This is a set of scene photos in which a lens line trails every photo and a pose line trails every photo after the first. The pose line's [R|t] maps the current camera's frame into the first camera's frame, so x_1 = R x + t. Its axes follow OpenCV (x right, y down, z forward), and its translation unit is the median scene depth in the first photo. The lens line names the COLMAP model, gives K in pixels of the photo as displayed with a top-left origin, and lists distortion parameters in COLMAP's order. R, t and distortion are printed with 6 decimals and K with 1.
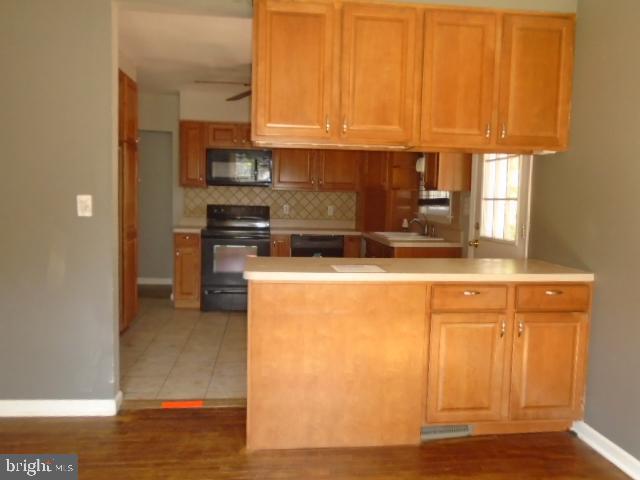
lens RADIAL K [[483.6, 0, 321.6], [0, 483.6, 240.7], [0, 0, 1]] dist [-0.027834, -0.005392]
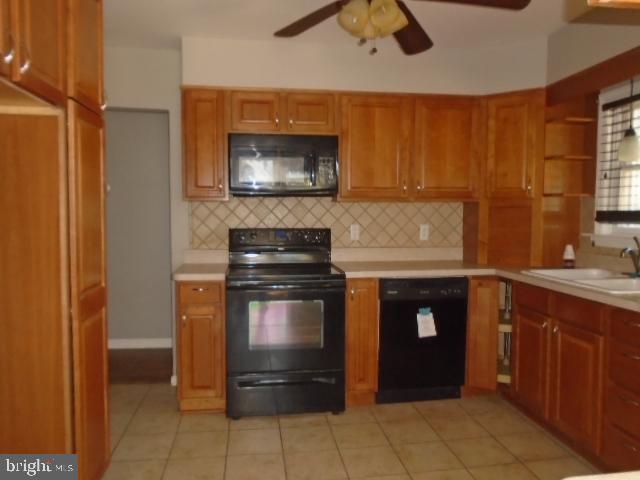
lens RADIAL K [[483.6, 0, 318.3], [0, 483.6, 238.4], [0, 0, 1]] dist [-0.027834, -0.005392]
pose [[0.999563, -0.025479, 0.014967, -0.135274], [0.025889, 0.999277, -0.027859, -0.042807], [-0.014247, 0.028234, 0.999500, 0.395038]]
